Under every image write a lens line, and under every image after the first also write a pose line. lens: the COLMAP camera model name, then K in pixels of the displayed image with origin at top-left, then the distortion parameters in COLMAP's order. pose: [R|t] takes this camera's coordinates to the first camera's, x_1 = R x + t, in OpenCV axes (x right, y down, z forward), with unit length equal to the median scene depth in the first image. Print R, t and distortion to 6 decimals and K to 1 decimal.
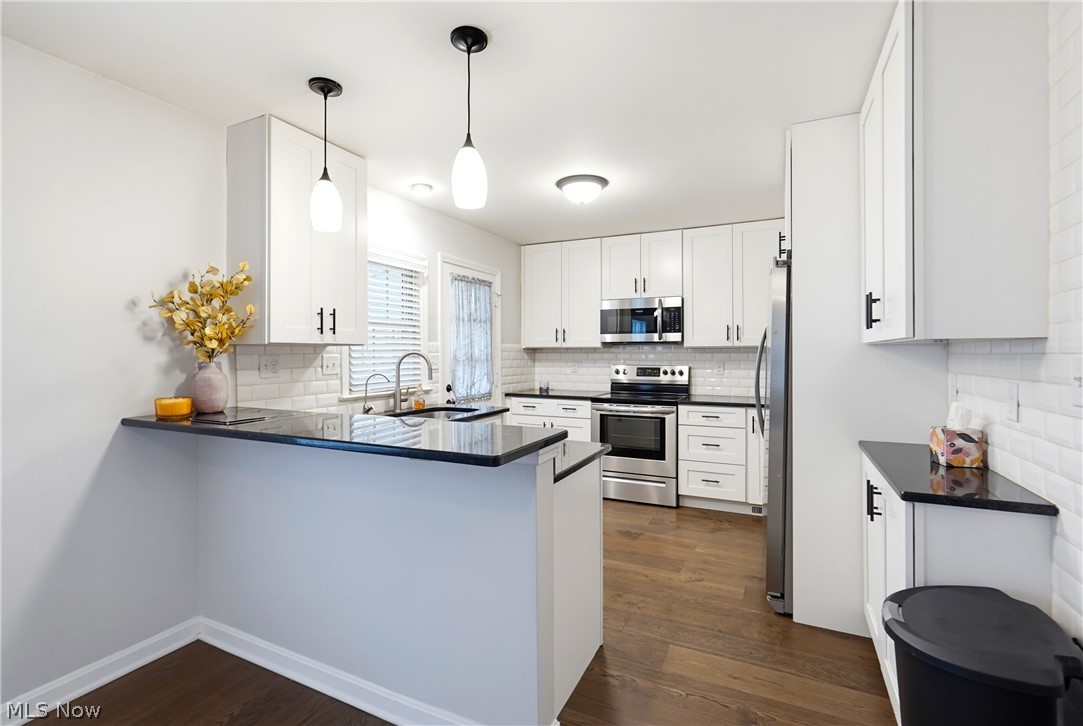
lens RADIAL K [[499.2, 0, 539.1], [0, 499.2, 346.7], [0, 0, 1]] dist [-0.001119, 0.000075]
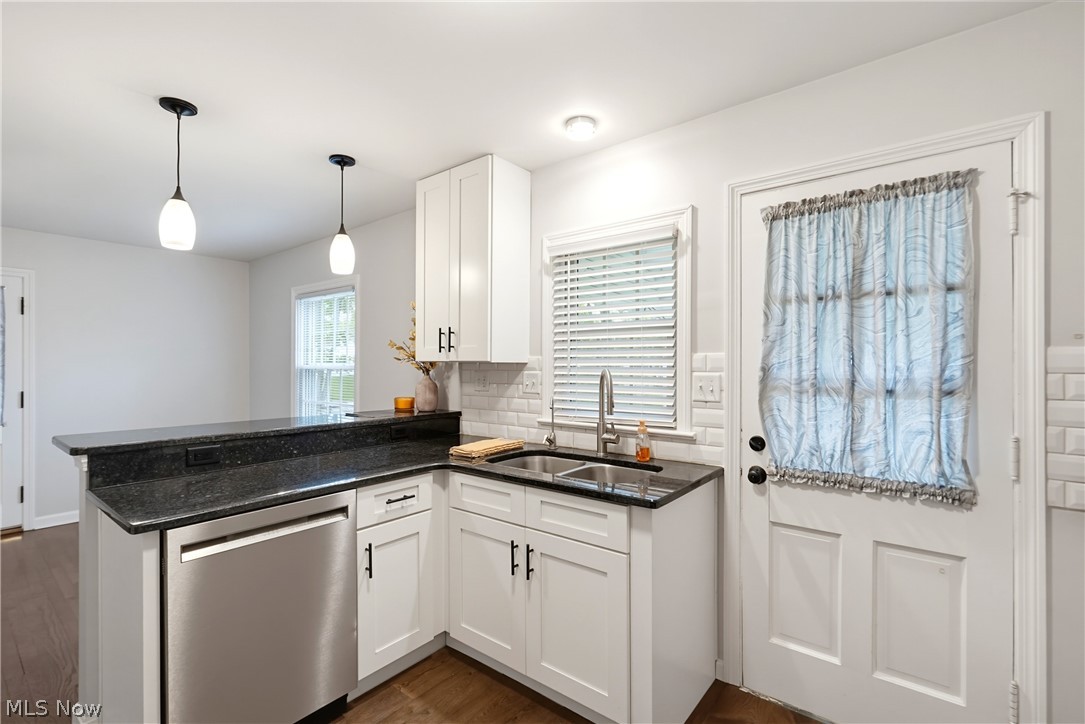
lens RADIAL K [[486.7, 0, 542.5], [0, 486.7, 362.0], [0, 0, 1]] dist [-0.009832, -0.000100]
pose [[-0.218540, -0.003997, -0.975820, 0.319687], [0.010228, 0.999927, -0.006386, 0.002810], [0.975774, -0.011376, -0.218483, 0.849597]]
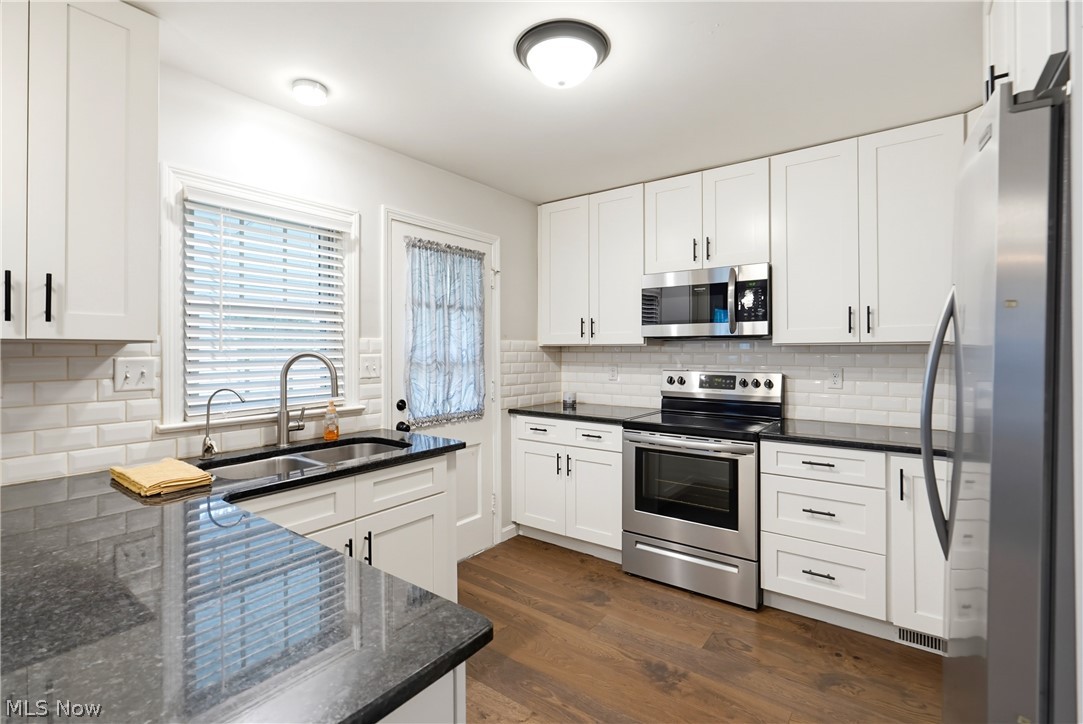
lens RADIAL K [[499.2, 0, 539.1], [0, 499.2, 345.7], [0, 0, 1]] dist [-0.001119, 0.000075]
pose [[0.982069, -0.001469, -0.188515, 0.125539], [0.002044, 0.999994, 0.002860, 0.000337], [0.188510, -0.003194, 0.982066, 0.345517]]
